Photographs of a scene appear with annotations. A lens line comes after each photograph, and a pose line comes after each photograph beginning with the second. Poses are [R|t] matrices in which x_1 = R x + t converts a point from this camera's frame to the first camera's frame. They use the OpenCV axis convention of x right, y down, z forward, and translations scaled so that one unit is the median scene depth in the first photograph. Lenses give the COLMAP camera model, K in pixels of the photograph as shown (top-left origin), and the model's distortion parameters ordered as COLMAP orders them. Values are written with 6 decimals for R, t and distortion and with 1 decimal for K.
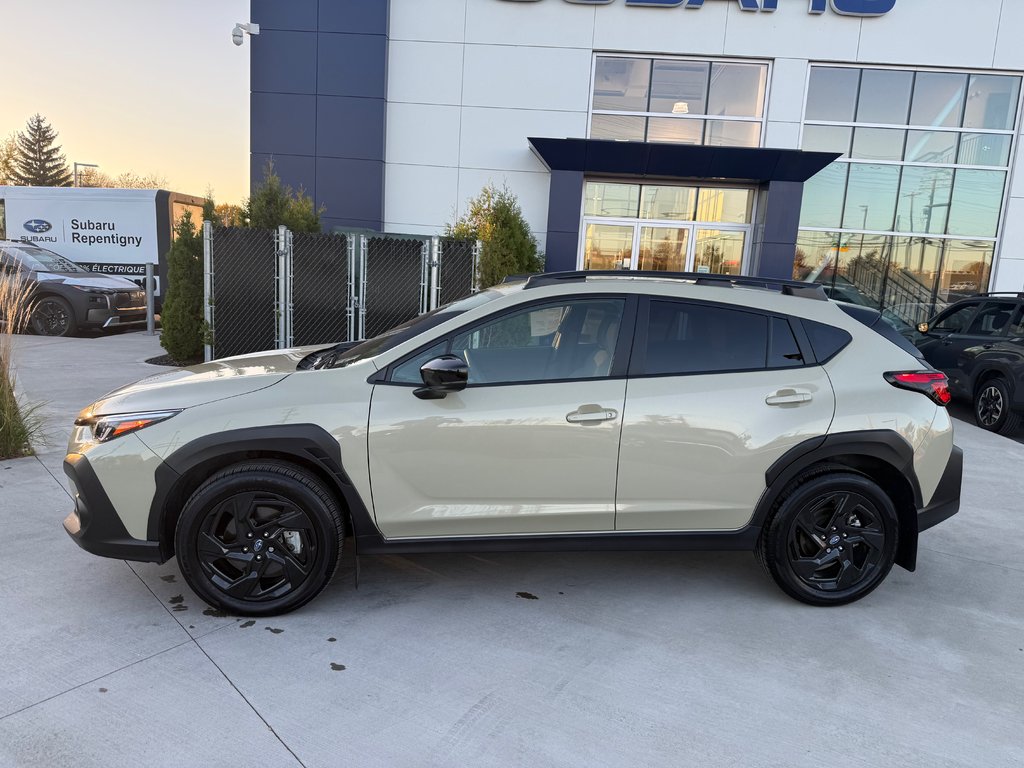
lens RADIAL K [[735.3, 0, 499.4], [0, 735.3, 384.4], [0, 0, 1]] dist [0.091117, -0.122344]
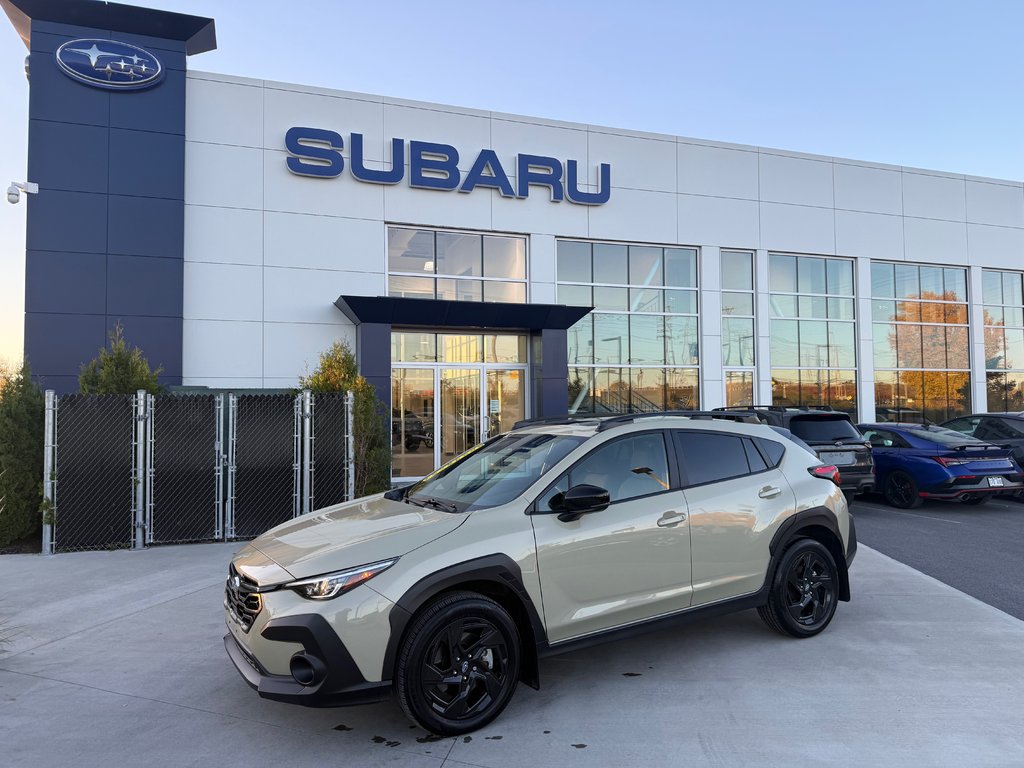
lens RADIAL K [[735.3, 0, 499.4], [0, 735.3, 384.4], [0, 0, 1]] dist [0.091117, -0.122344]
pose [[0.914868, -0.055940, 0.399860, -0.254465], [0.126852, 0.980031, -0.153128, -0.012266], [-0.383309, 0.190815, 0.903695, -0.059857]]
